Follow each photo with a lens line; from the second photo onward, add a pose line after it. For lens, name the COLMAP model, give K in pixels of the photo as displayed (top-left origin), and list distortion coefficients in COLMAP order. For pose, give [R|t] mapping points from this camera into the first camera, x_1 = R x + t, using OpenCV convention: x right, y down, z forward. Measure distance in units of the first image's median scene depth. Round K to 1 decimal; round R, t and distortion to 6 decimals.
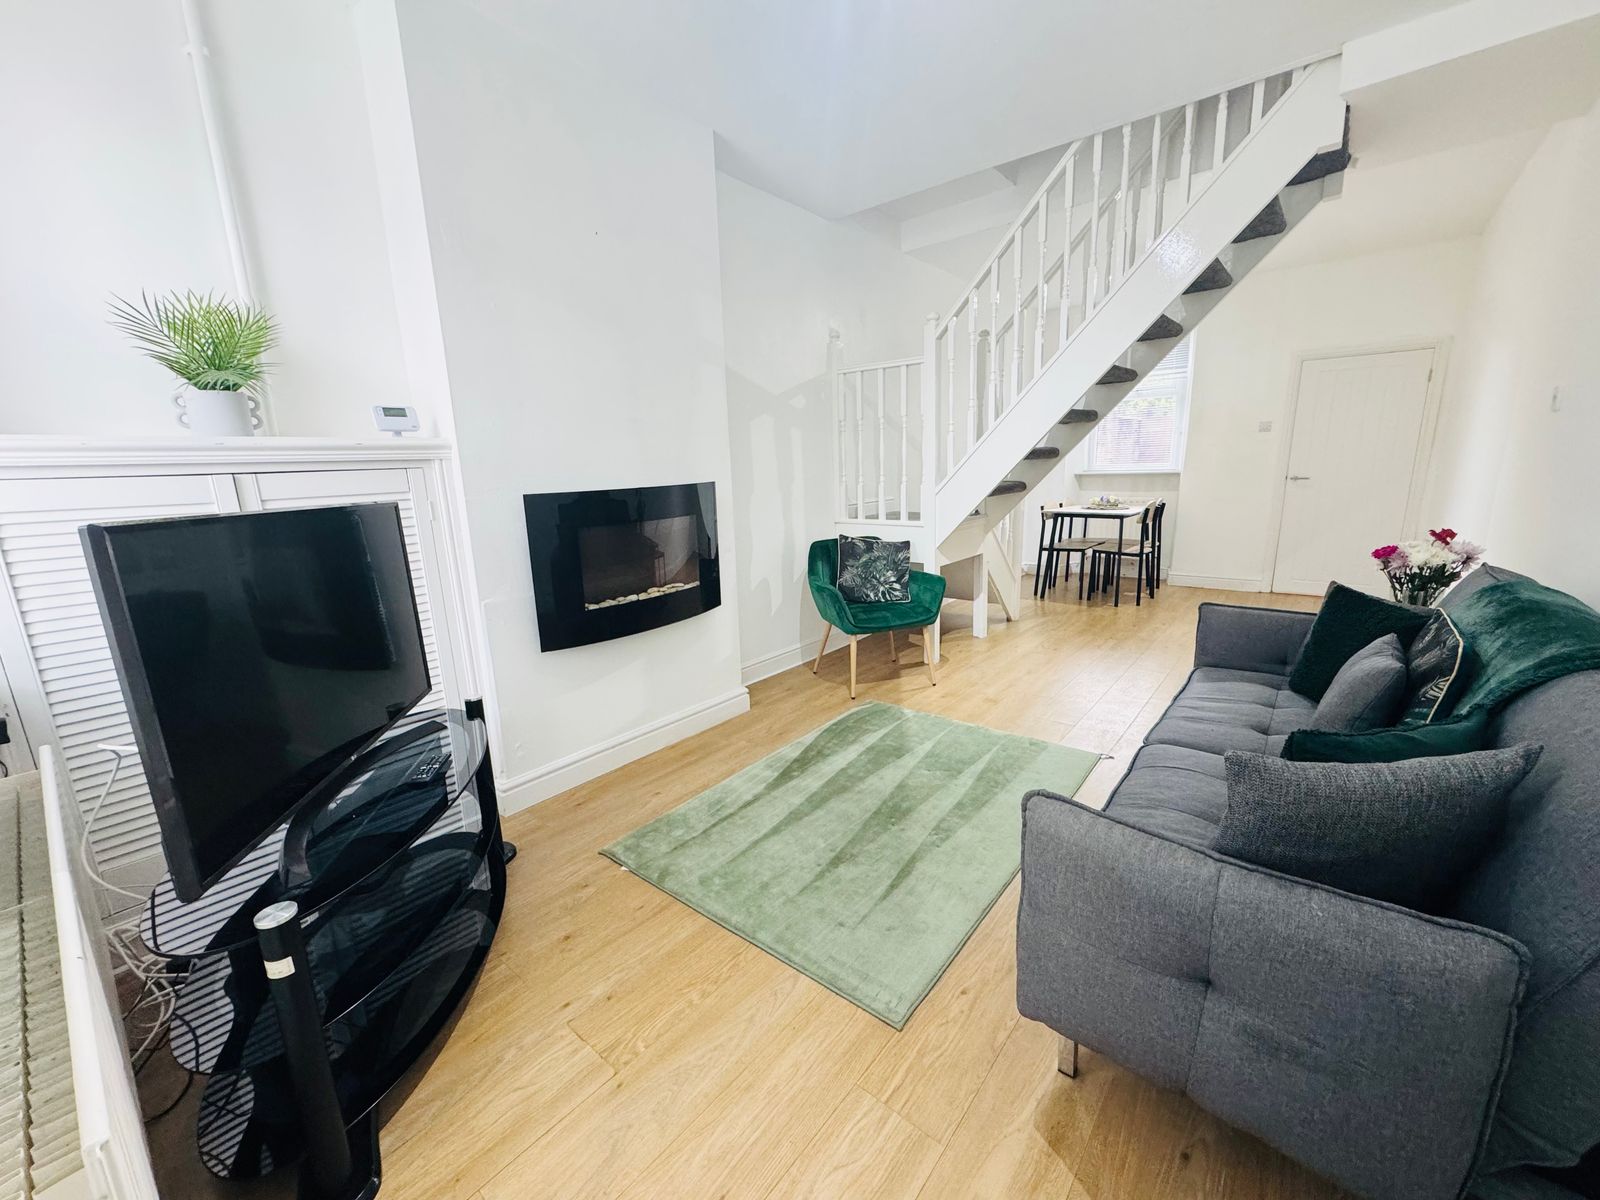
lens RADIAL K [[636.8, 0, 800.0], [0, 636.8, 600.0], [0, 0, 1]] dist [-0.001721, 0.000026]
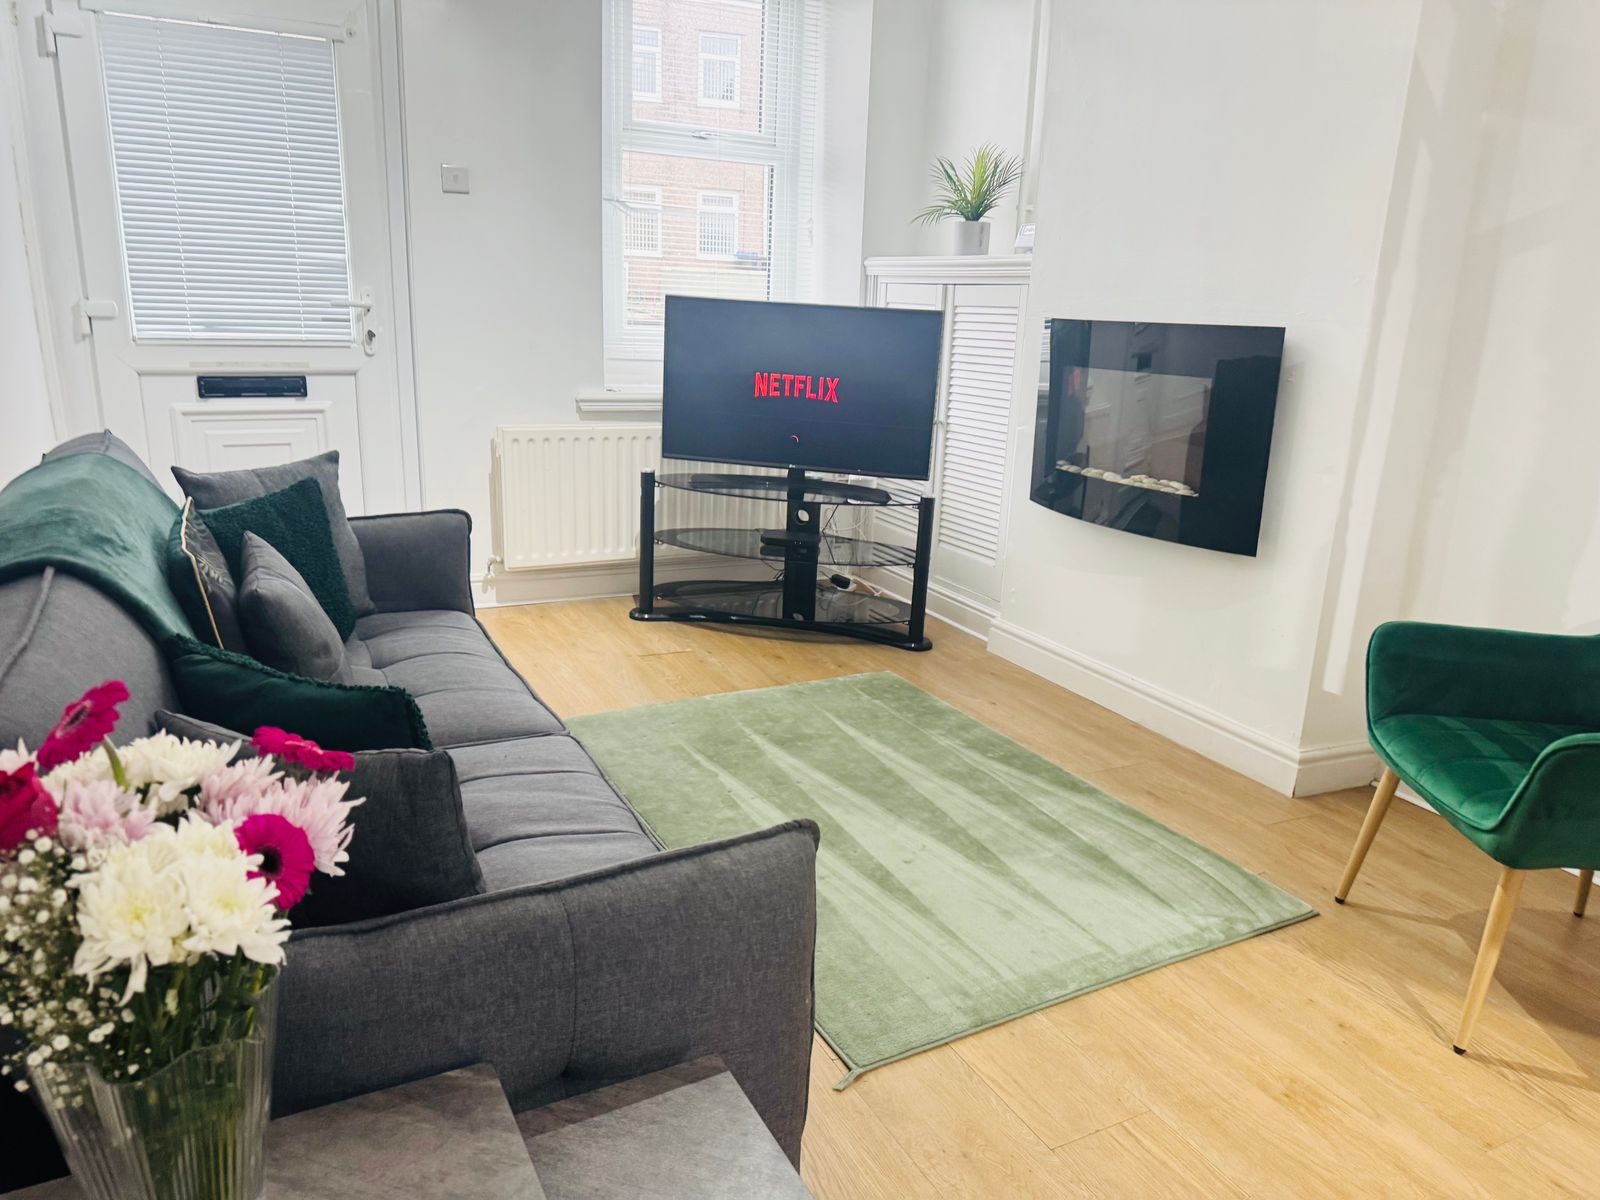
lens RADIAL K [[1099.7, 0, 800.0], [0, 1099.7, 600.0], [0, 0, 1]] dist [0.006461, -0.031778]
pose [[-0.381374, 0.264452, -0.885787, 0.936887], [-0.219069, 0.905058, 0.364525, -0.234943], [0.898088, 0.333069, -0.287232, 1.000301]]
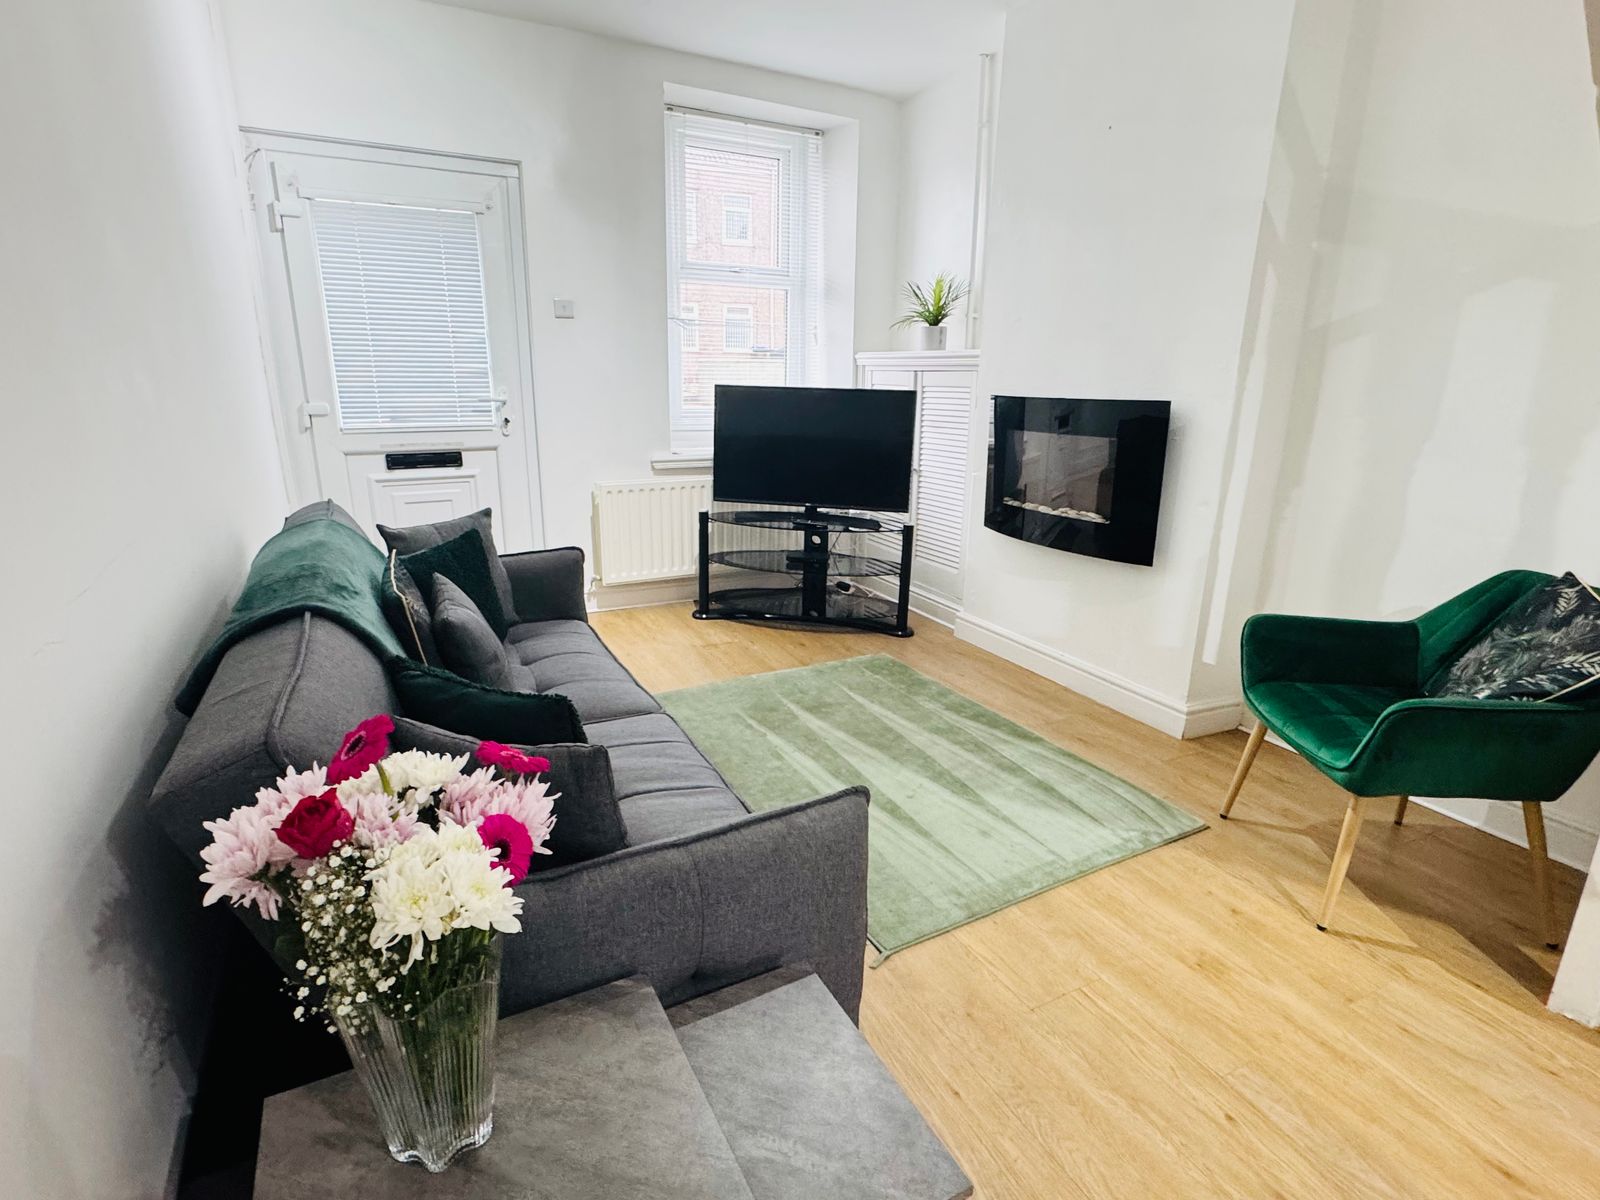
lens RADIAL K [[789.1, 0, 788.2], [0, 789.1, 594.3], [0, 0, 1]] dist [-0.057083, 0.038312]
pose [[-0.389104, 0.275805, -0.878937, 0.931223], [-0.190418, 0.909440, 0.369674, -0.240264], [0.901299, 0.311207, -0.301348, 0.964713]]
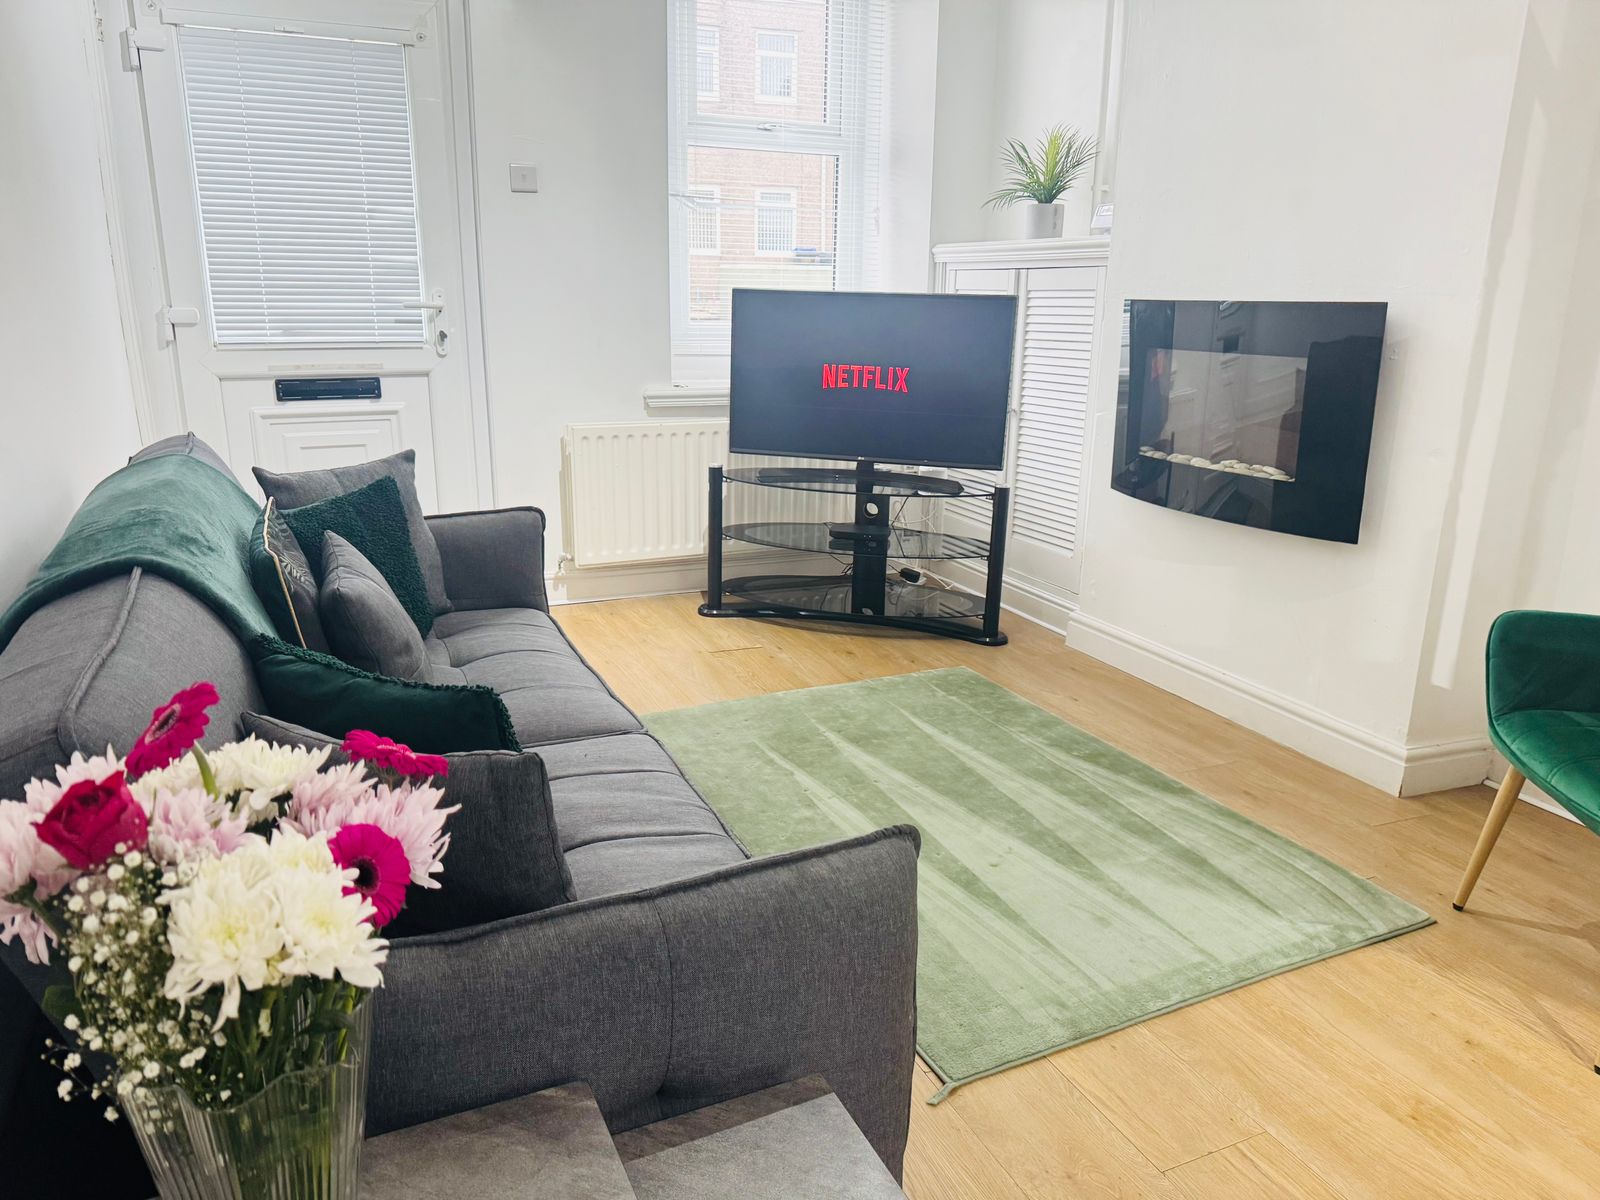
lens RADIAL K [[1101.0, 0, 789.4], [0, 1101.0, 589.0], [0, 0, 1]] dist [0.001926, -0.031016]
pose [[-0.434875, 0.263480, -0.861082, 0.923433], [-0.186246, 0.909242, 0.372277, -0.222980], [0.881020, 0.322267, -0.346334, 0.980644]]
